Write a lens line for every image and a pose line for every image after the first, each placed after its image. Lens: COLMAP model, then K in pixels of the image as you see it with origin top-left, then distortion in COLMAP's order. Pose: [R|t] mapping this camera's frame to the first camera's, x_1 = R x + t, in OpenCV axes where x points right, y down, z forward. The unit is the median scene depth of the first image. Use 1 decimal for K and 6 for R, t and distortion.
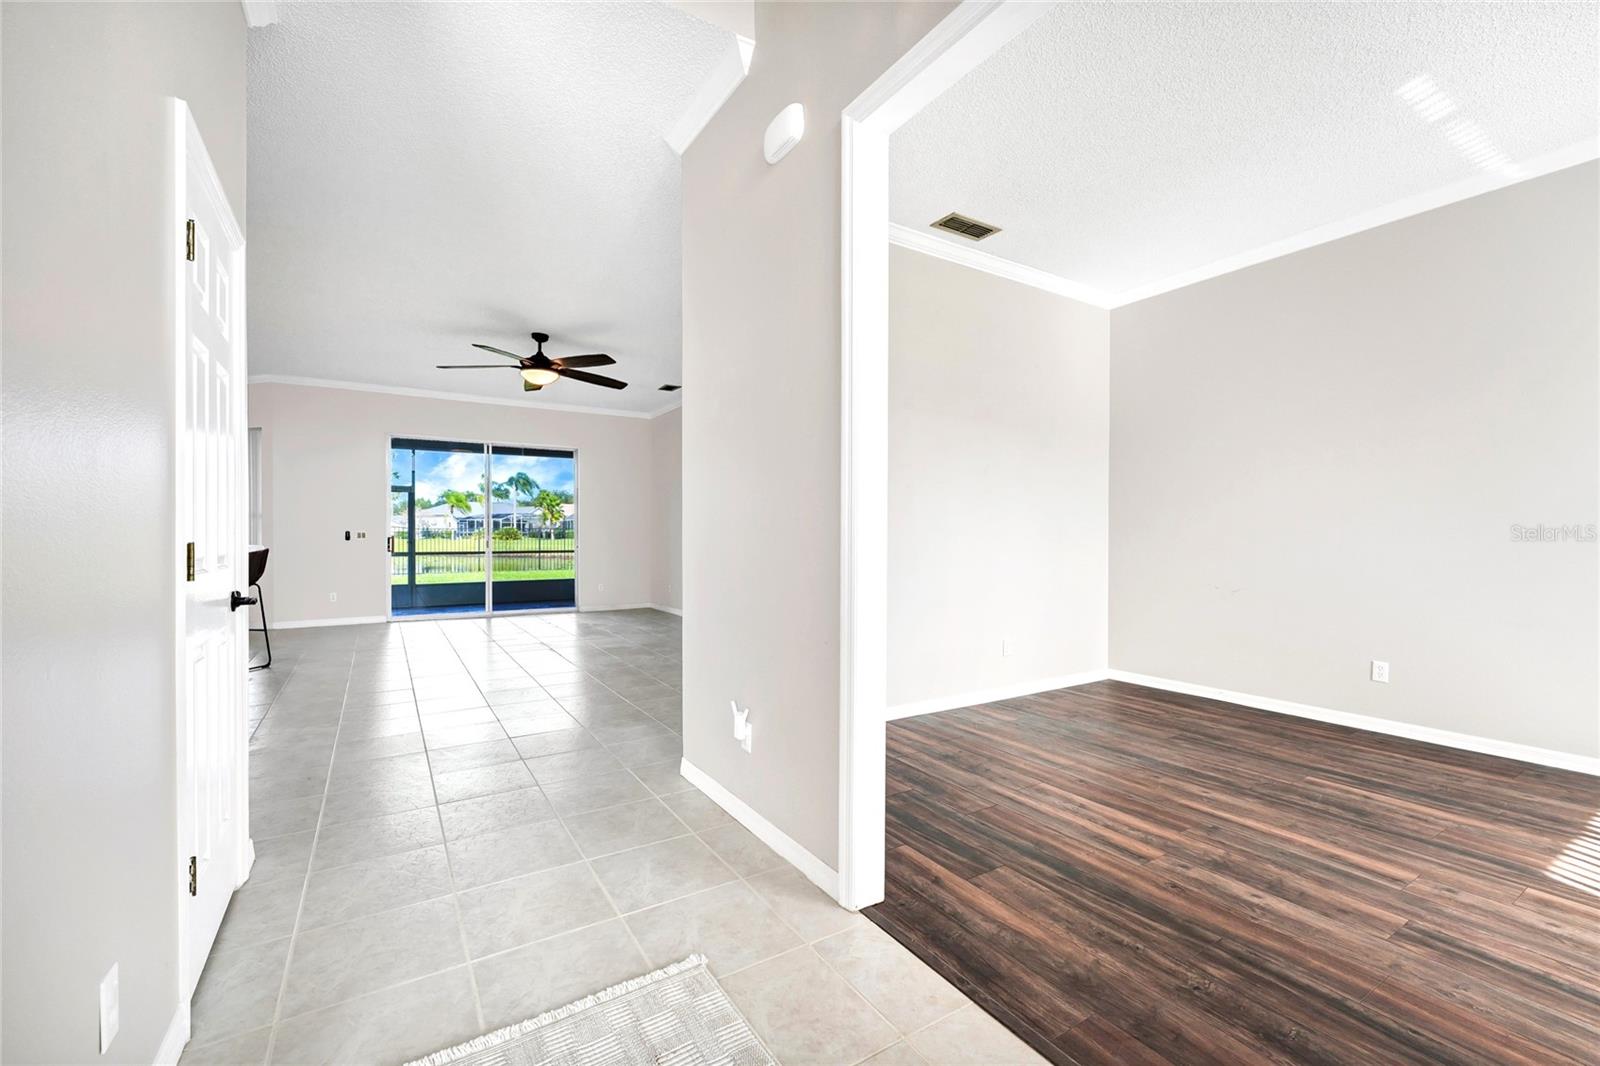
lens RADIAL K [[670.4, 0, 806.1], [0, 670.4, 531.9], [0, 0, 1]] dist [0.000353, 0.000041]
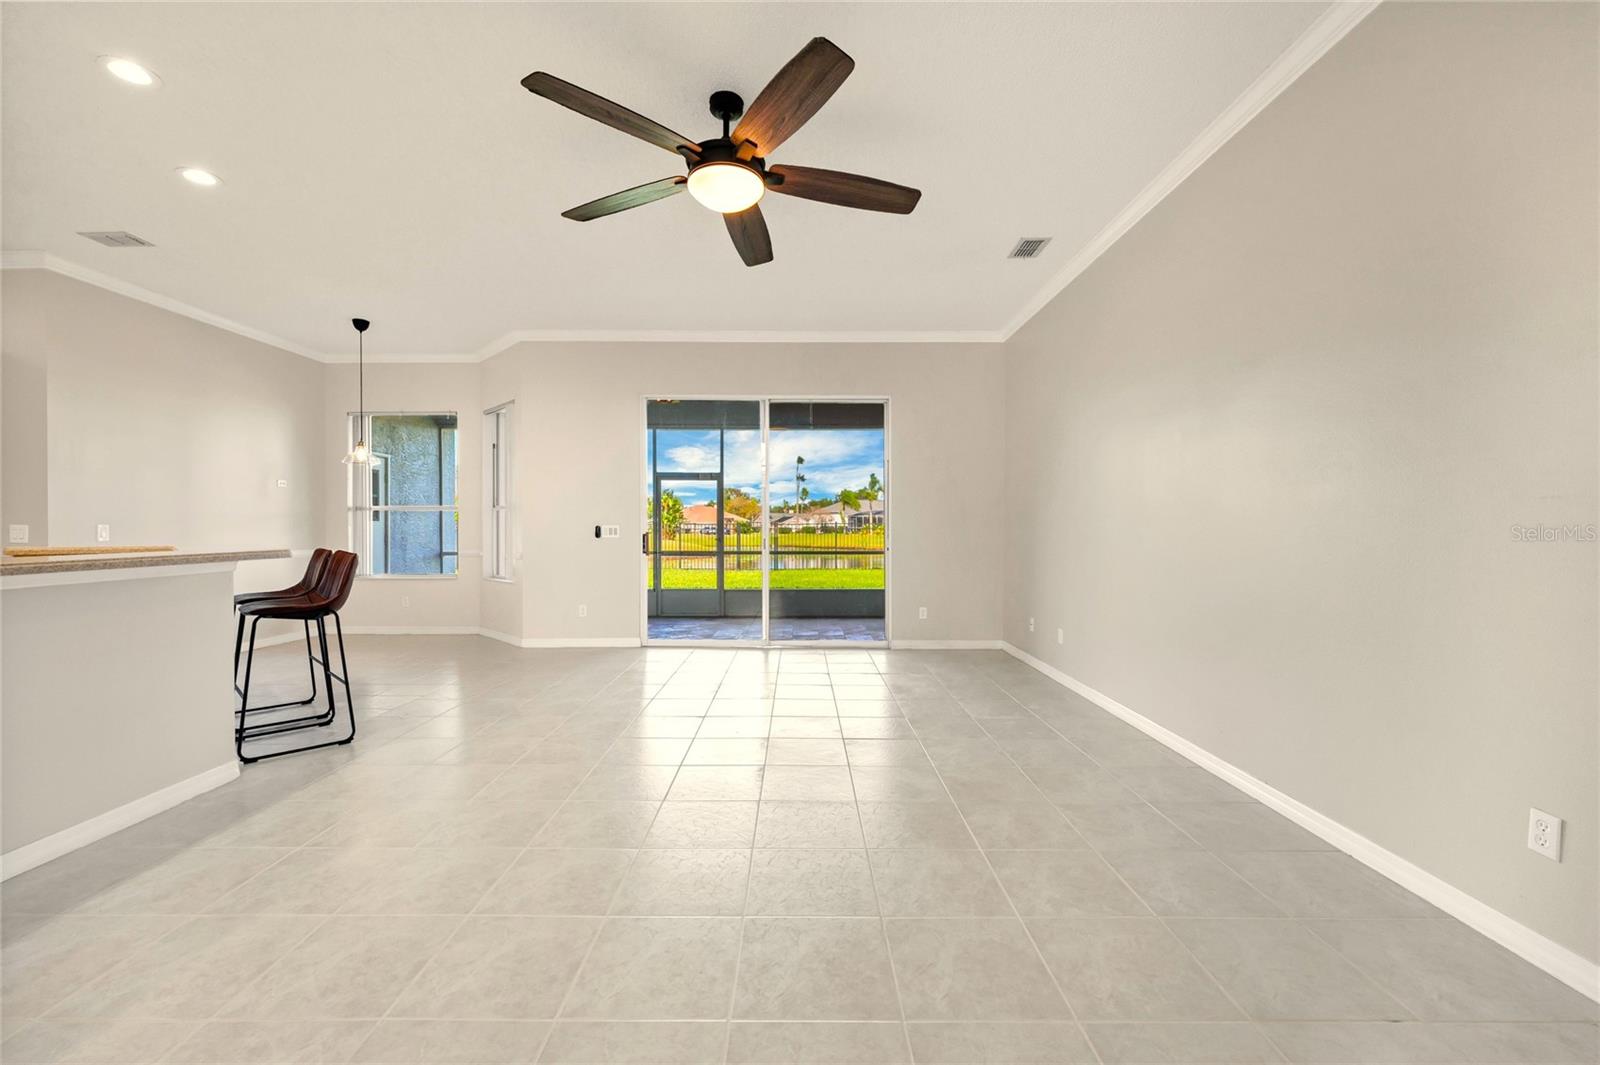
lens RADIAL K [[670.4, 0, 806.1], [0, 670.4, 531.4], [0, 0, 1]] dist [0.000353, 0.000041]
pose [[0.842518, -0.008490, -0.538601, -0.067400], [0.011864, 0.999926, 0.002796, 0.005414], [0.538537, -0.008746, 0.842556, 0.439324]]
